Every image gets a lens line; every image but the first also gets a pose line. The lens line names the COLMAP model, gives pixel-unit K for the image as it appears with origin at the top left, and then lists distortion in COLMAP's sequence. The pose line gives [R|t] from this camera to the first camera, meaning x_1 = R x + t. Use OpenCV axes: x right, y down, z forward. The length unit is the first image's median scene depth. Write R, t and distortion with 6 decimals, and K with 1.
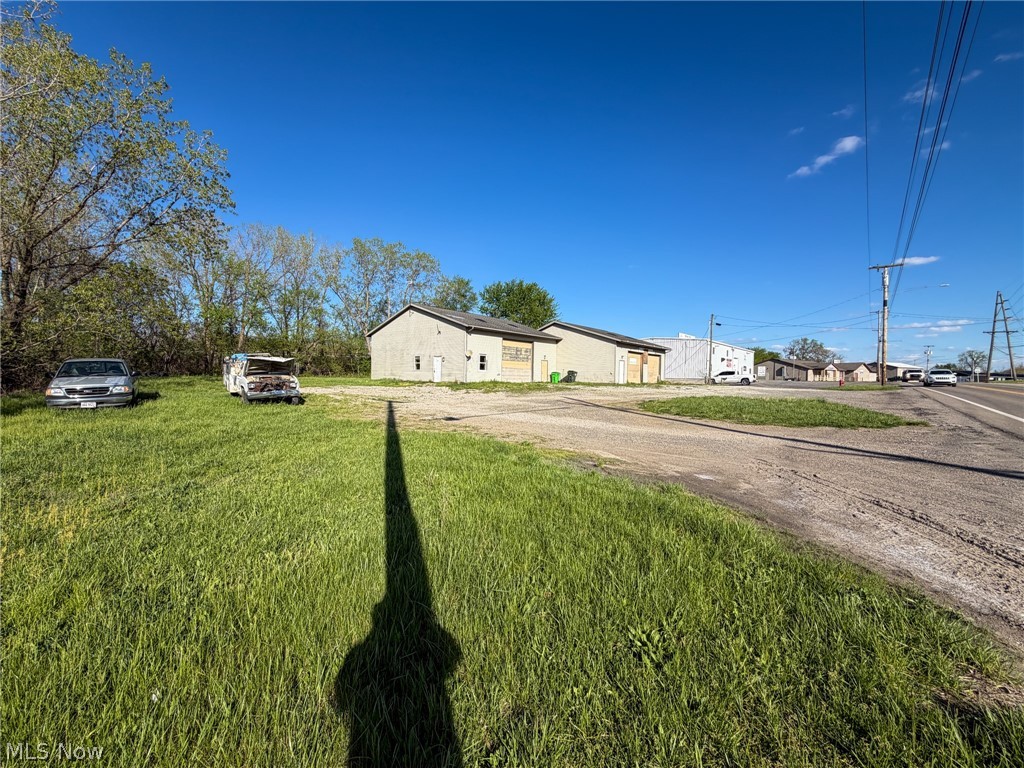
lens RADIAL K [[414.7, 0, 512.0], [0, 414.7, 384.0], [0, 0, 1]] dist [-0.000554, -0.000079]
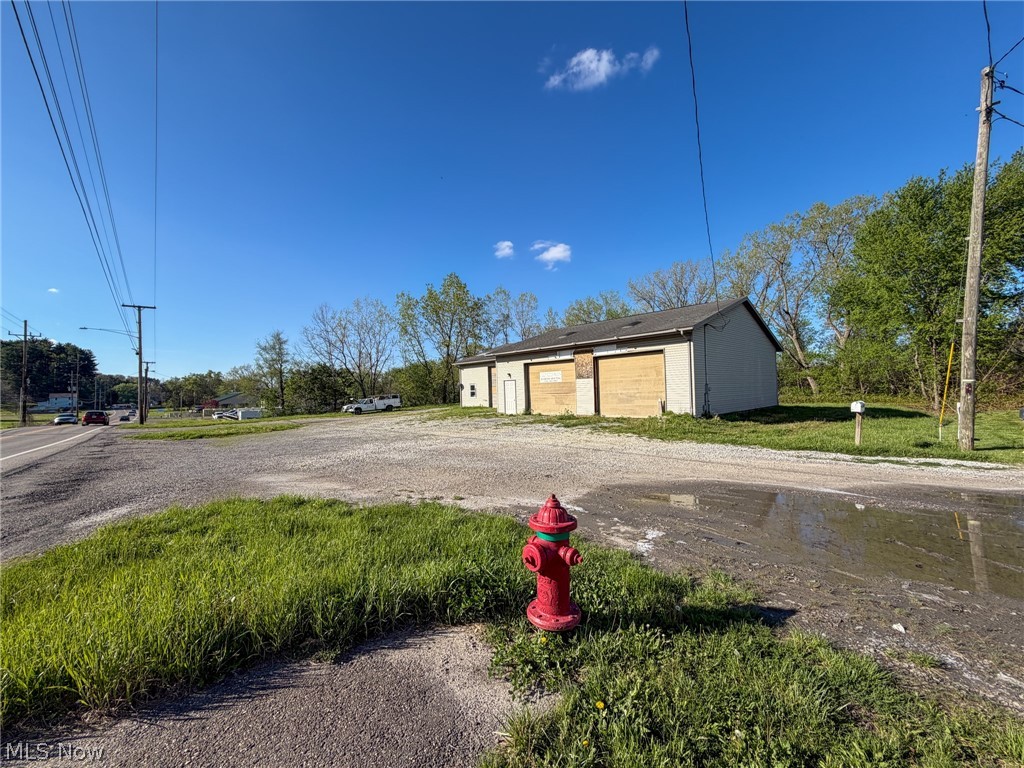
lens RADIAL K [[414.7, 0, 512.0], [0, 414.7, 384.0], [0, 0, 1]] dist [-0.000554, -0.000079]
pose [[-0.137310, -0.034720, -0.989919, 0.950181], [-0.002178, 0.999394, -0.034750, -0.025564], [0.990526, -0.002615, -0.137302, 1.096485]]
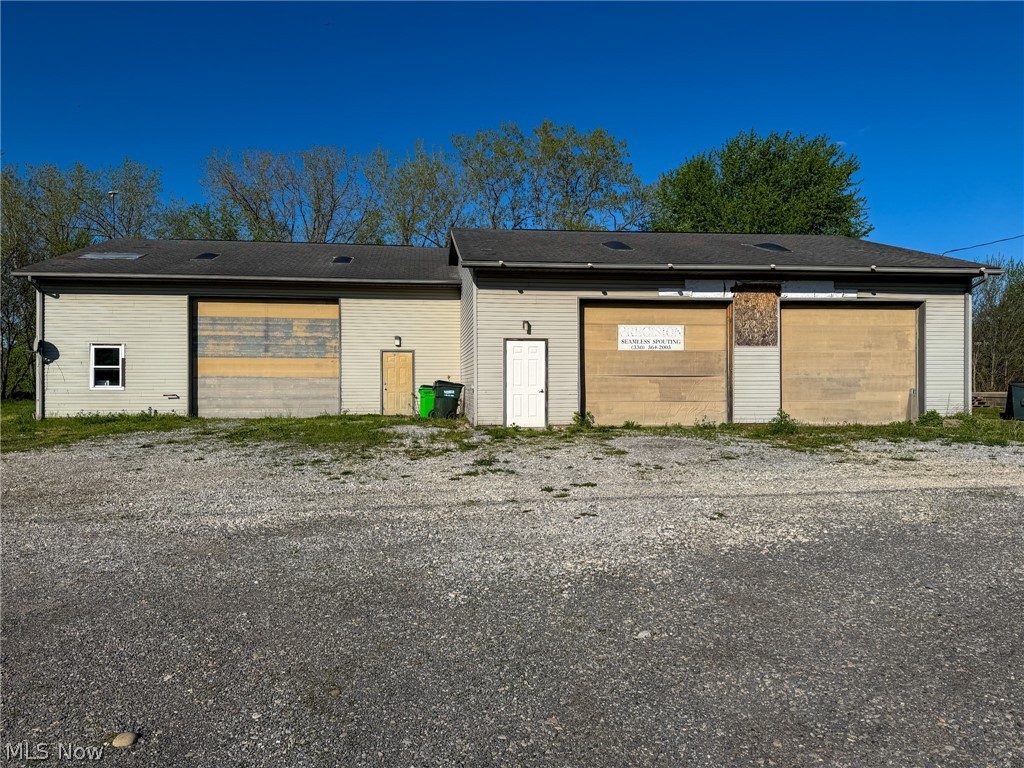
lens RADIAL K [[775.7, 0, 512.0], [0, 775.7, 384.0], [0, 0, 1]] dist [-0.004542, -0.003222]
pose [[0.718194, -0.014563, -0.695690, 0.598198], [-0.001936, 0.999735, -0.022927, -0.016542], [0.695840, 0.017813, 0.717976, 0.639667]]
